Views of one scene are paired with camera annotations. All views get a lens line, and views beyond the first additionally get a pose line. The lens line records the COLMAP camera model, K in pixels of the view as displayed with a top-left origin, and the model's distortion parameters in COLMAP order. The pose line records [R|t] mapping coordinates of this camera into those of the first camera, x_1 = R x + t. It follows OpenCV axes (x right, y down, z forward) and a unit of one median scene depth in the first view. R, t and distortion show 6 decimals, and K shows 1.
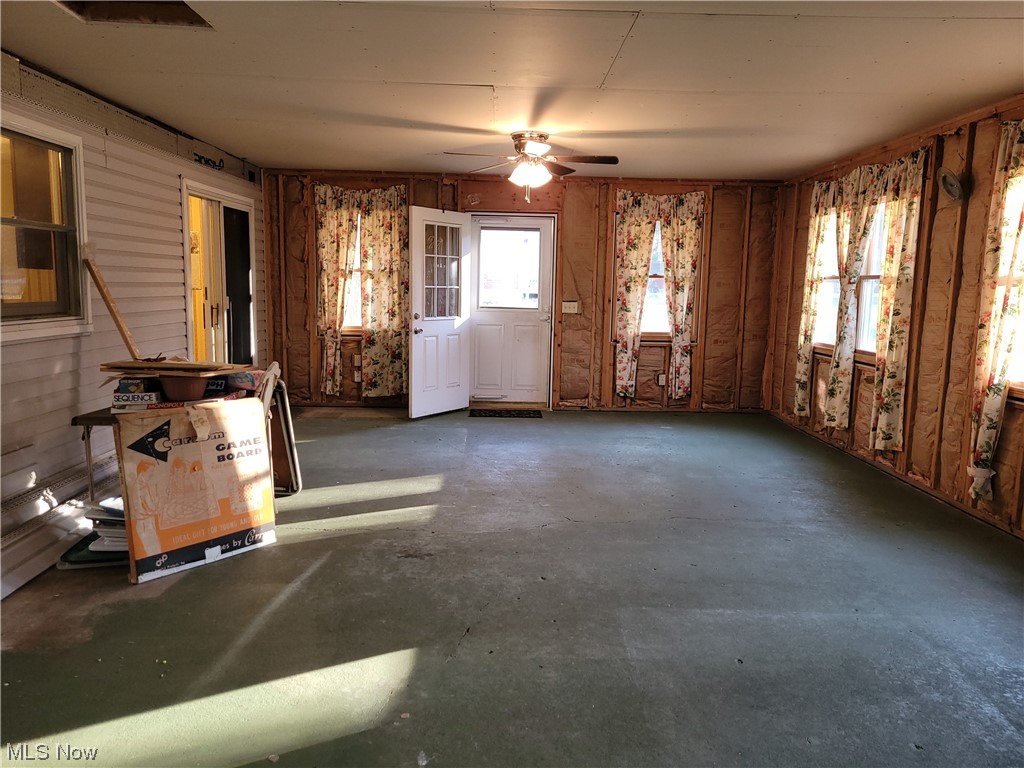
lens RADIAL K [[764.3, 0, 512.0], [0, 764.3, 384.0], [0, 0, 1]] dist [0.035849, -0.002893]
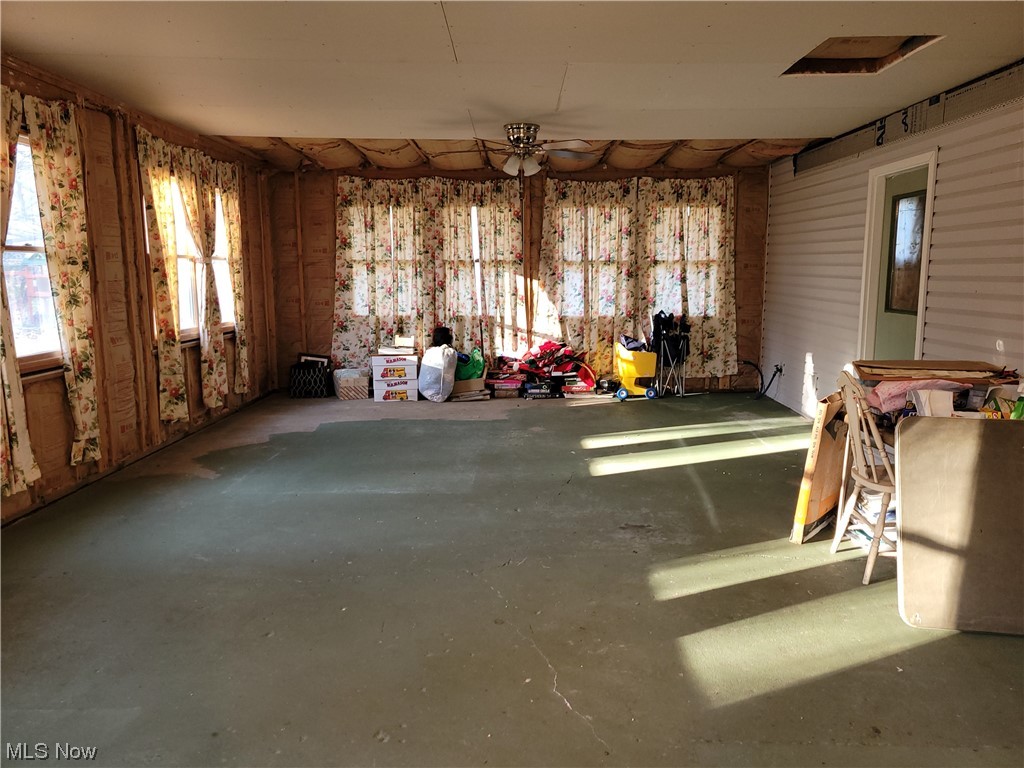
lens RADIAL K [[764.3, 0, 512.0], [0, 764.3, 384.0], [0, 0, 1]] dist [0.035849, -0.002893]
pose [[-0.999768, -0.018408, 0.011217, 0.036619], [-0.014435, 0.958171, 0.285833, -0.269838], [-0.016010, 0.285605, -0.958214, 1.990211]]
